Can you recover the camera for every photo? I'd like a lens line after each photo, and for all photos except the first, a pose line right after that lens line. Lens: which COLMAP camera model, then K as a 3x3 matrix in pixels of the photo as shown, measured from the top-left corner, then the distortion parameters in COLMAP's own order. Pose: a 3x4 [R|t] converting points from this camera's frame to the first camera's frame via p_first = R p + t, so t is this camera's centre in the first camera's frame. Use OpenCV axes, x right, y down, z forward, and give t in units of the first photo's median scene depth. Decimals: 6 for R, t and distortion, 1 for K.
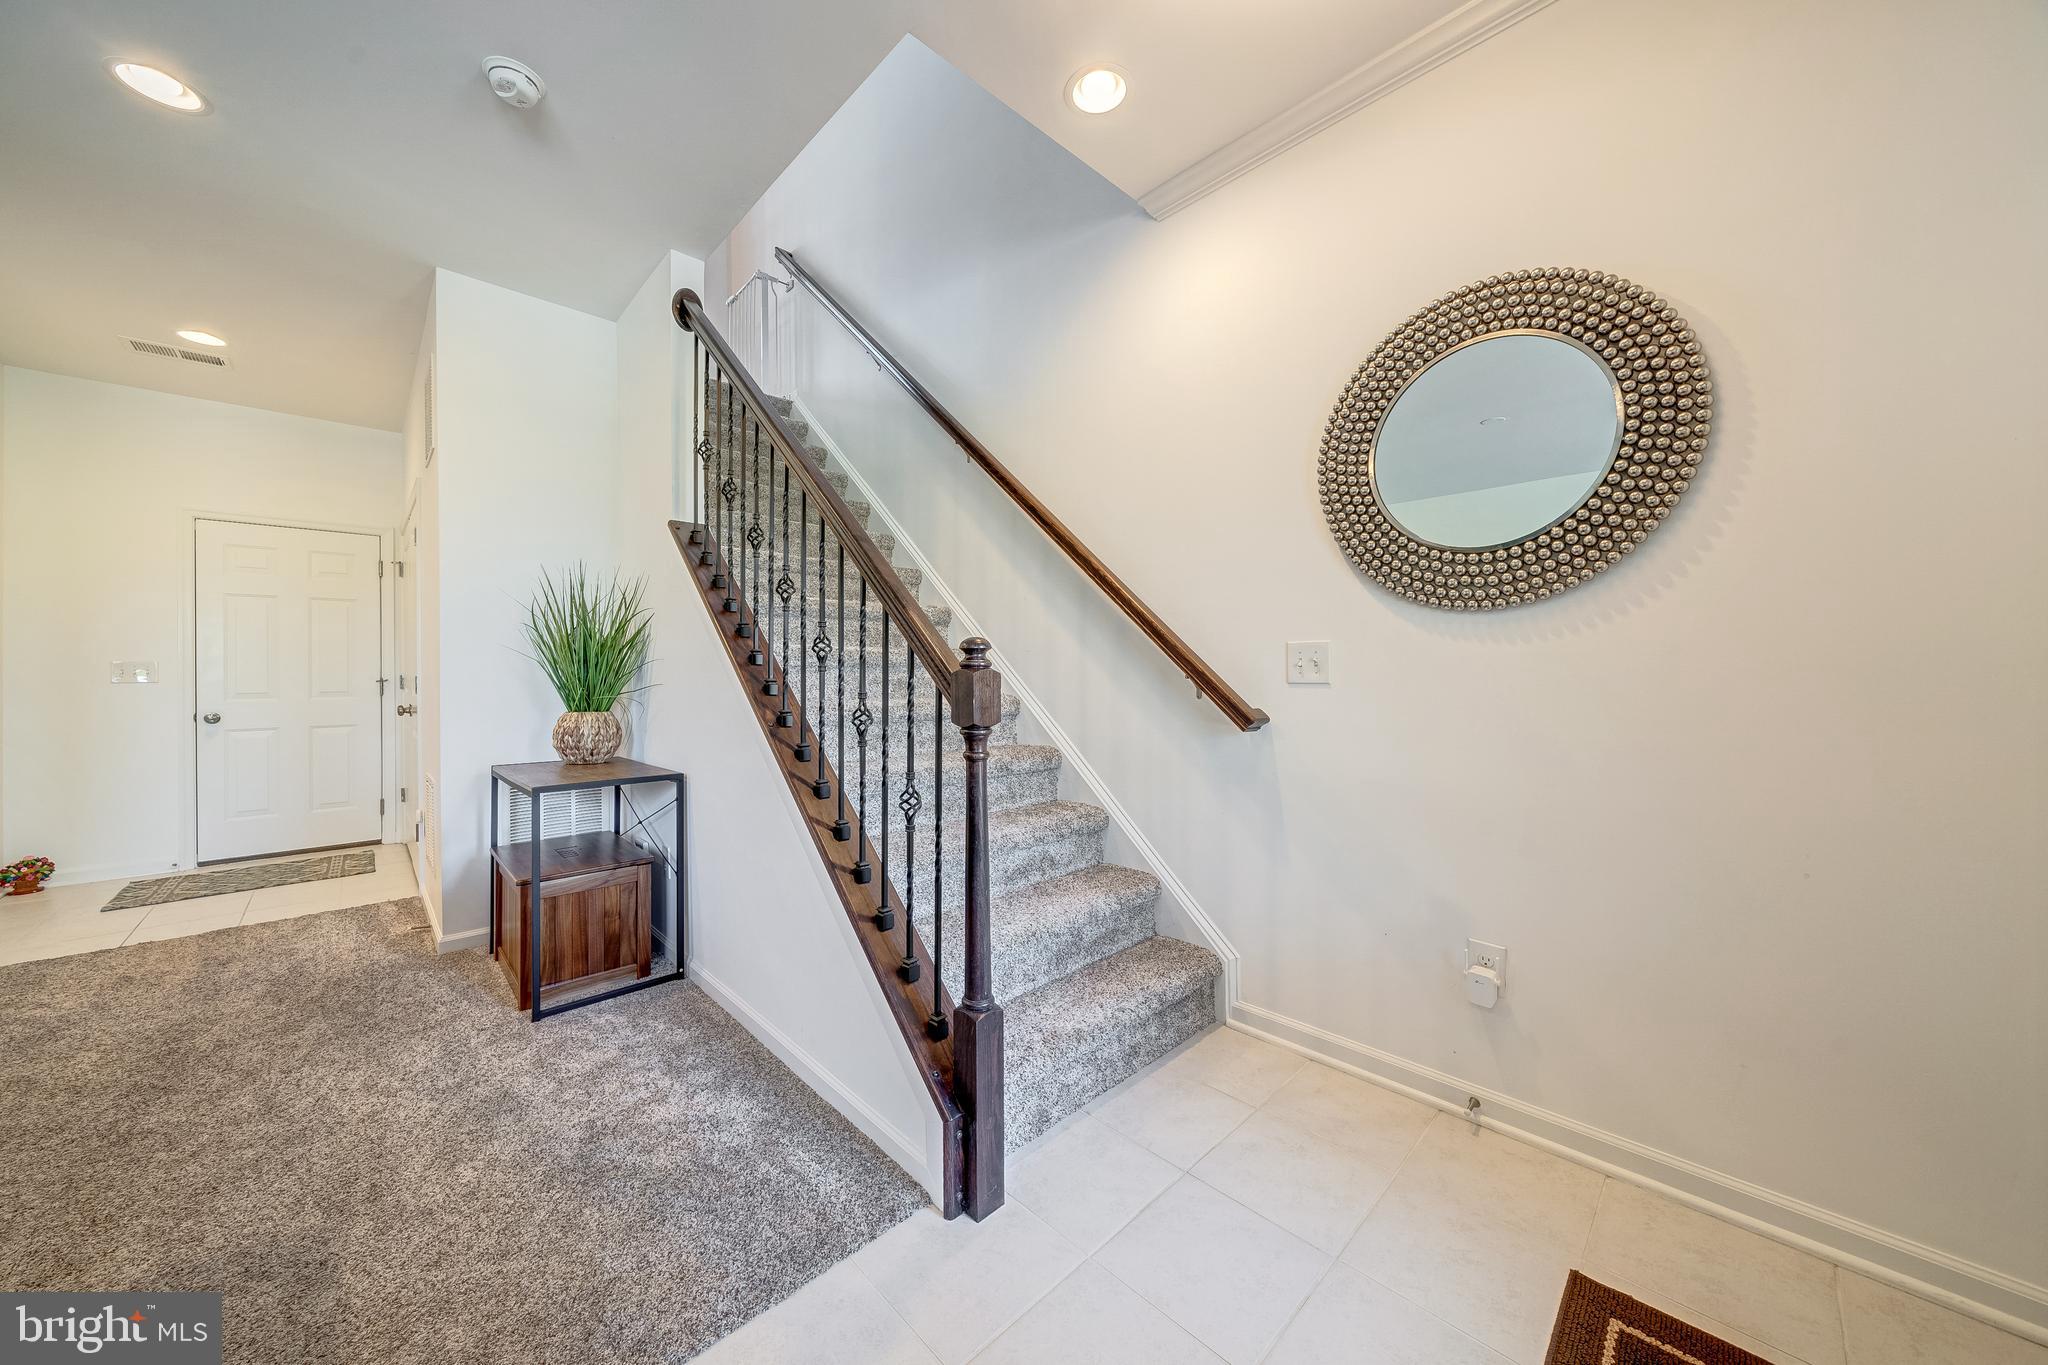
lens RADIAL K [[707.5, 0, 1018.2], [0, 707.5, 668.3], [0, 0, 1]] dist [-0.001662, -0.000053]
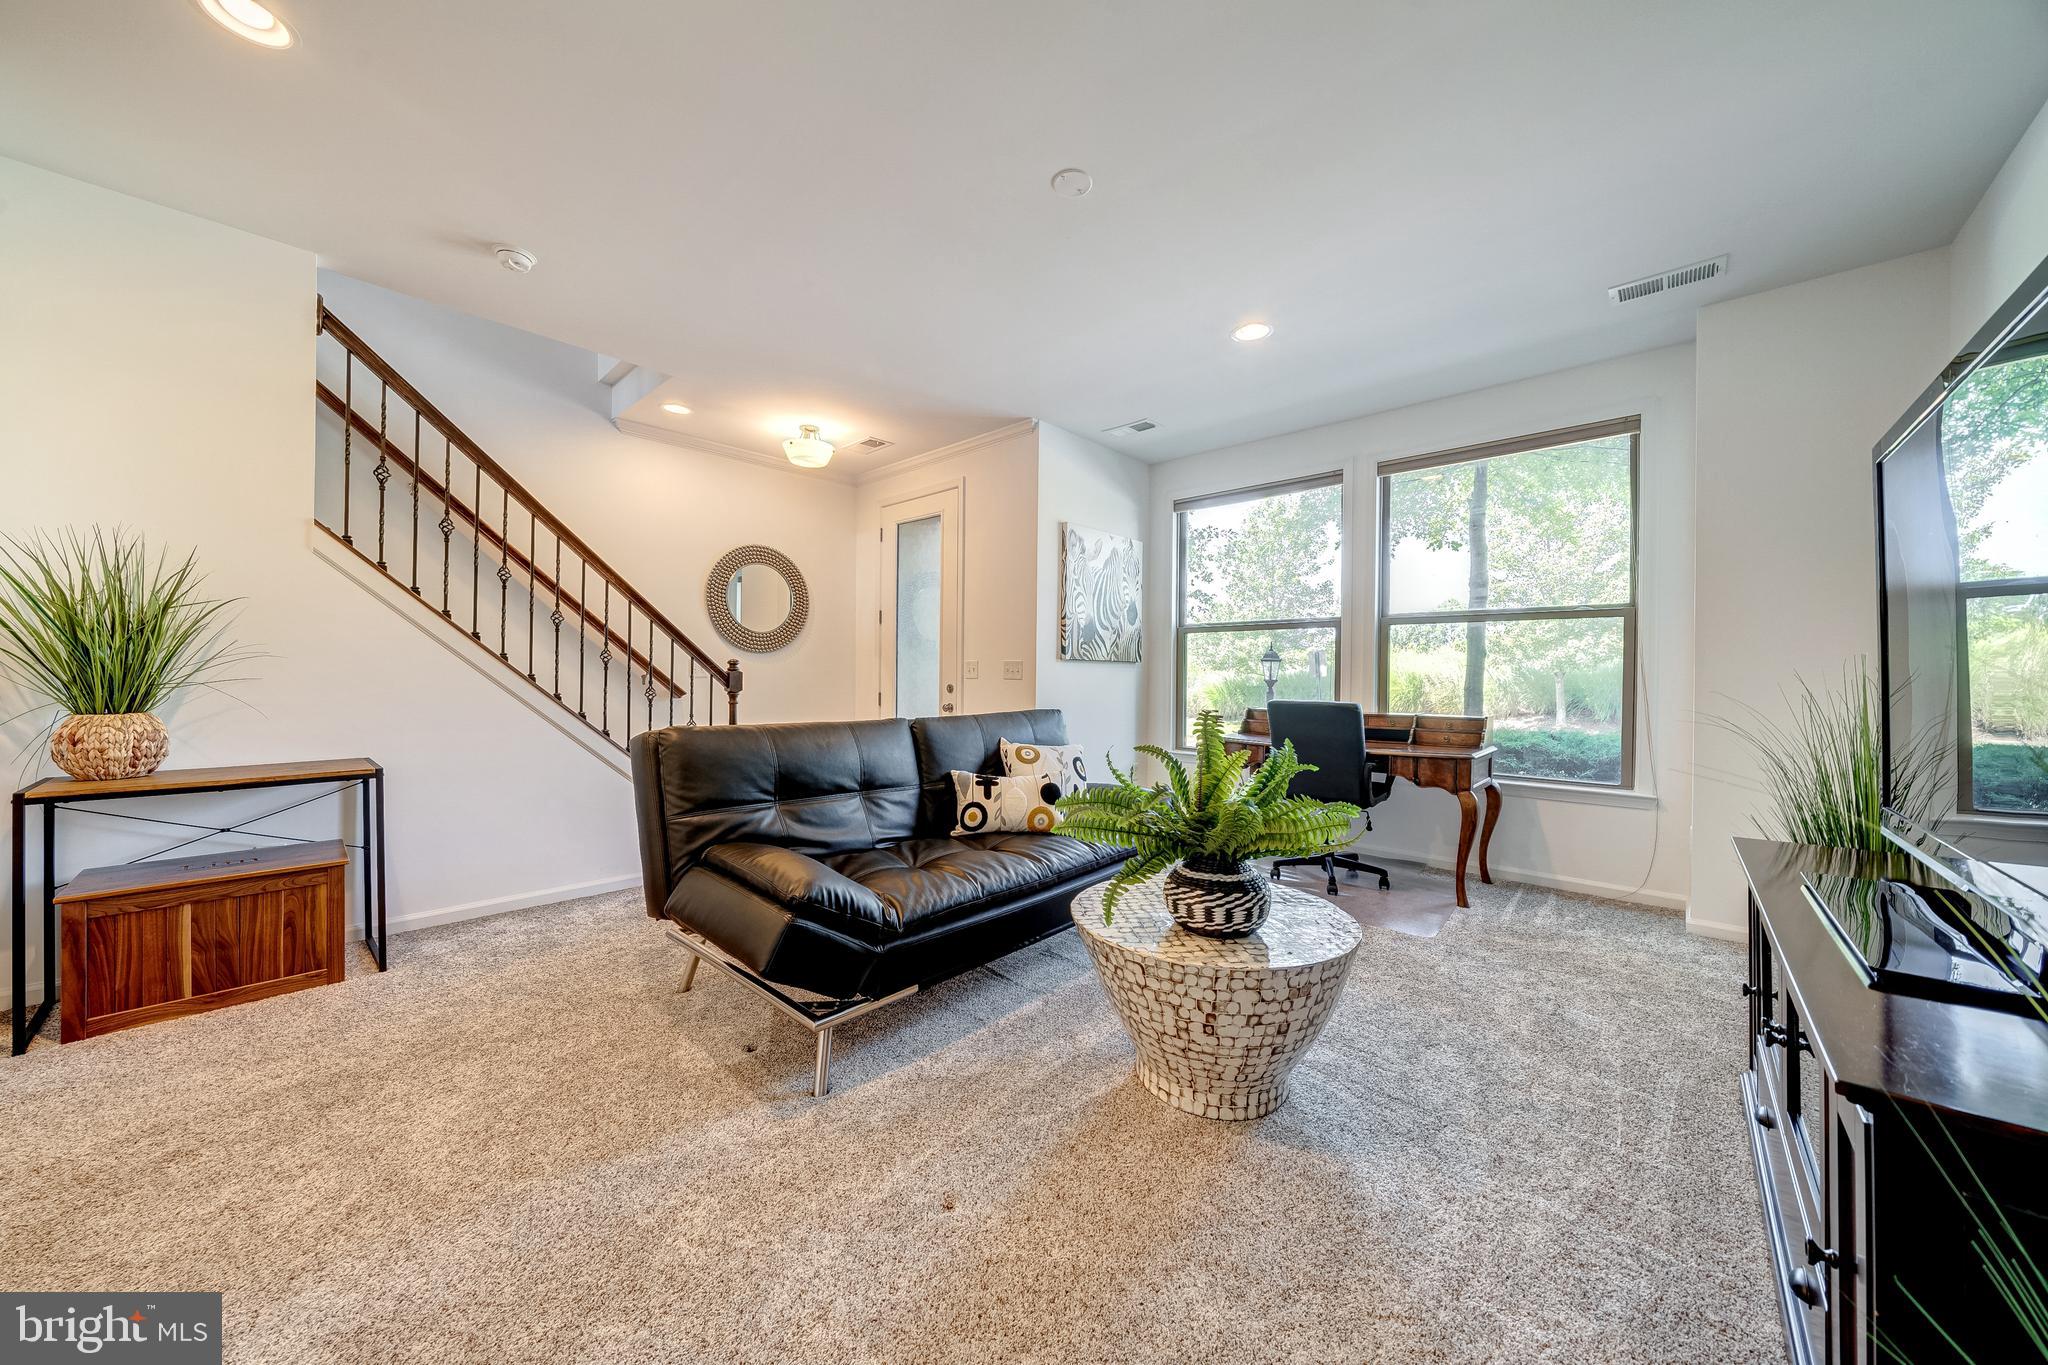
lens RADIAL K [[699.4, 0, 1035.9], [0, 699.4, 679.9], [0, 0, 1]] dist [-0.001544, -0.000057]
pose [[-0.084591, -0.003105, 0.996411, -2.535000], [-0.013703, 0.999904, 0.001953, 0.013296], [-0.996322, -0.013489, -0.084625, 0.061464]]
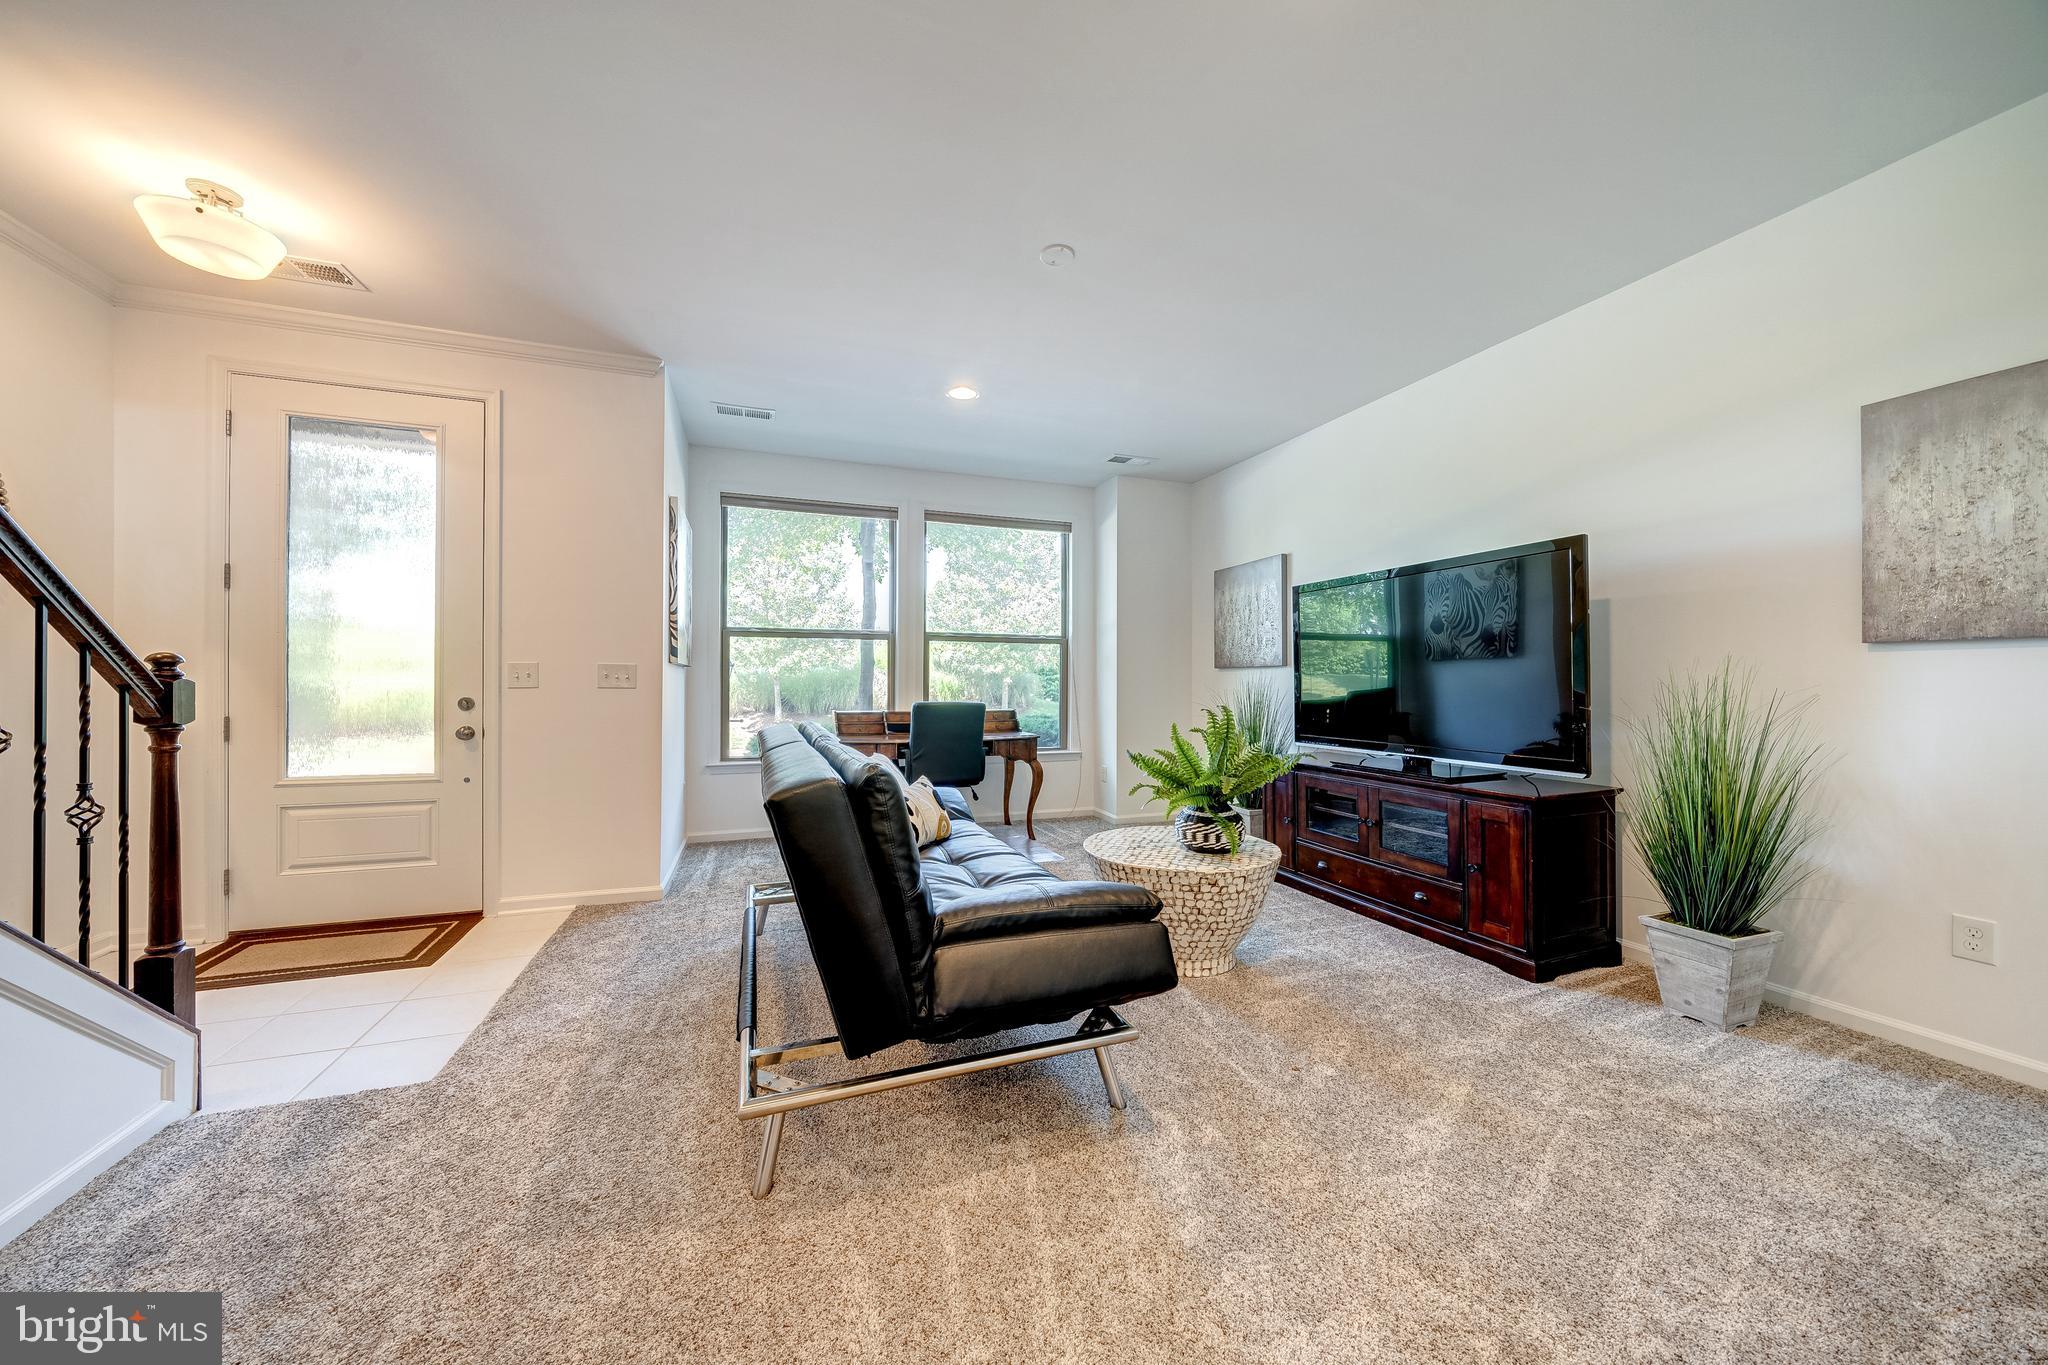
lens RADIAL K [[688.6, 0, 1024.0], [0, 688.6, 682.5], [0, 0, 1]] dist [-0.006099, -0.000023]
pose [[-0.922954, 0.004034, 0.384889, -1.688201], [0.001266, 0.999971, -0.007444, 0.017207], [-0.384908, -0.006384, -0.922933, 1.356071]]
